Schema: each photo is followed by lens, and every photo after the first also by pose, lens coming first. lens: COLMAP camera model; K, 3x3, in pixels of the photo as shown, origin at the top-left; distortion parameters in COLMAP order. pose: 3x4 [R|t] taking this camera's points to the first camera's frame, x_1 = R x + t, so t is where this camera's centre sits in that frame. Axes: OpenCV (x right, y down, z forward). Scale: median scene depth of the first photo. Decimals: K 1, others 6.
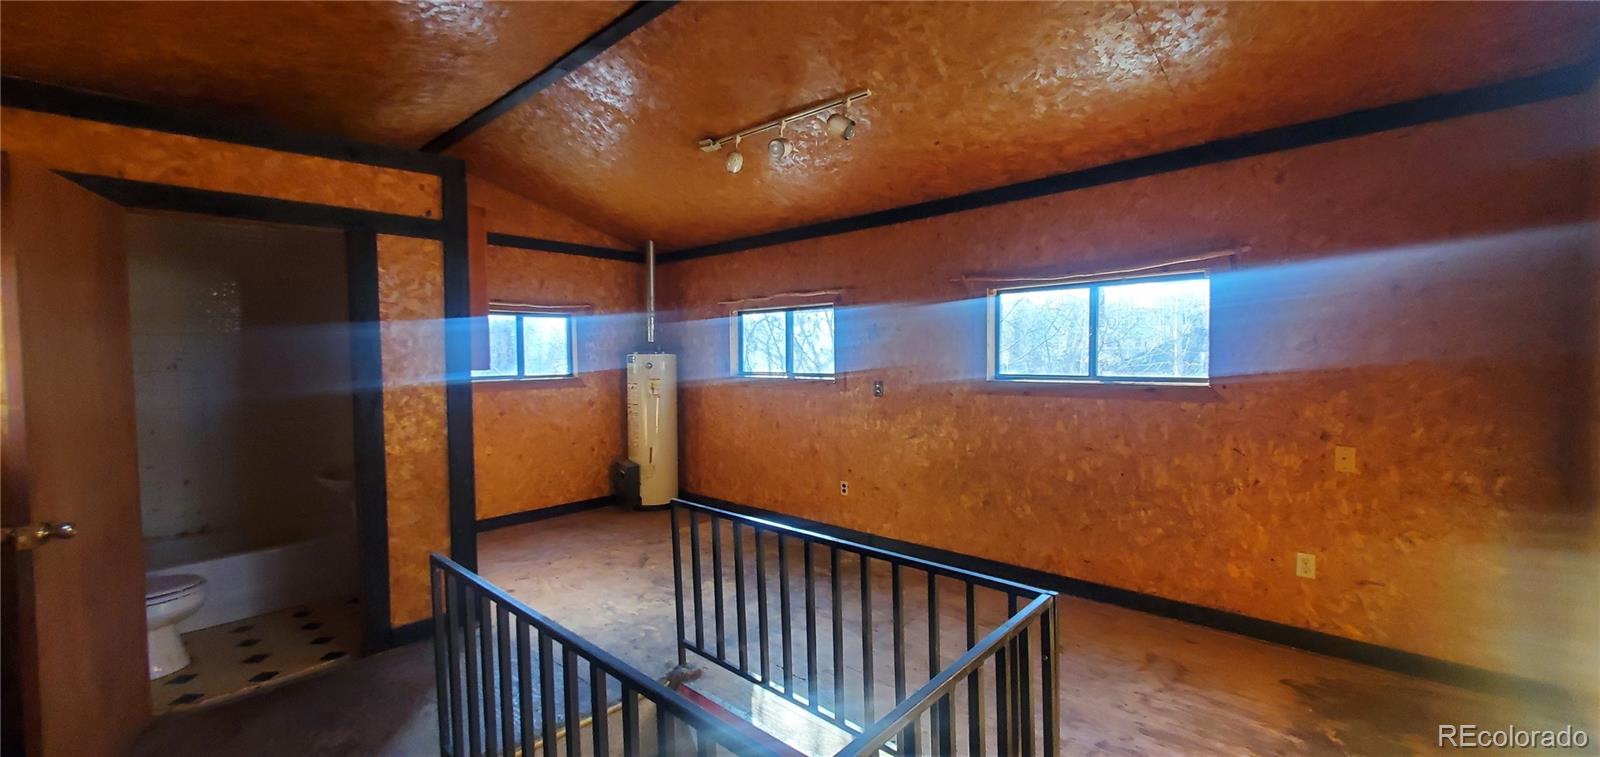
lens RADIAL K [[626.9, 0, 807.3], [0, 626.9, 376.2], [0, 0, 1]] dist [0.001358, 0.000190]
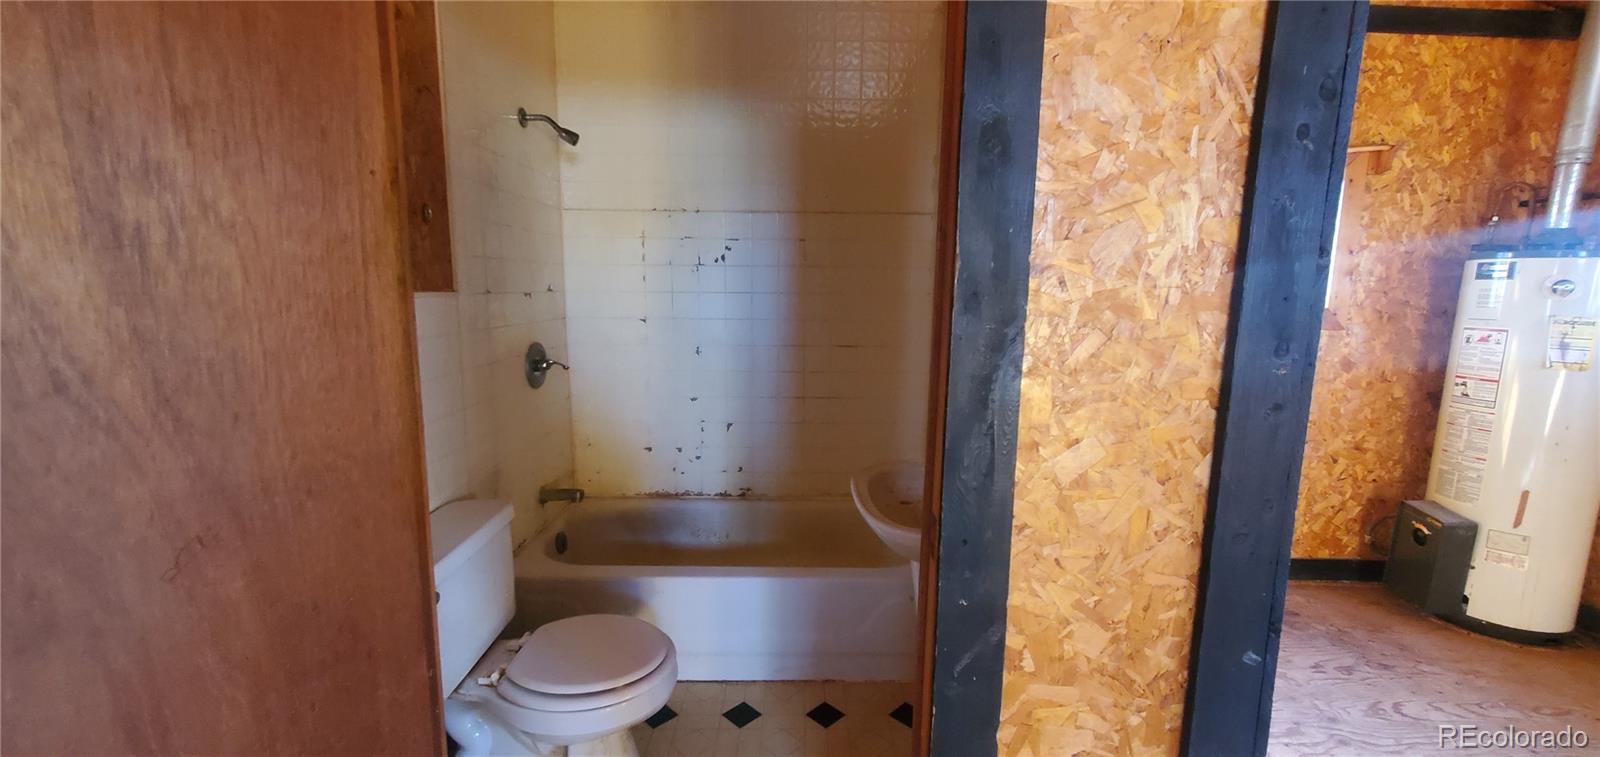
lens RADIAL K [[626.9, 0, 807.3], [0, 626.9, 376.2], [0, 0, 1]] dist [0.001358, 0.000190]
pose [[0.681489, 0.131677, -0.719885, -0.283255], [-0.052249, 0.989924, 0.131610, 0.010987], [0.729961, -0.052078, 0.681502, 0.387767]]
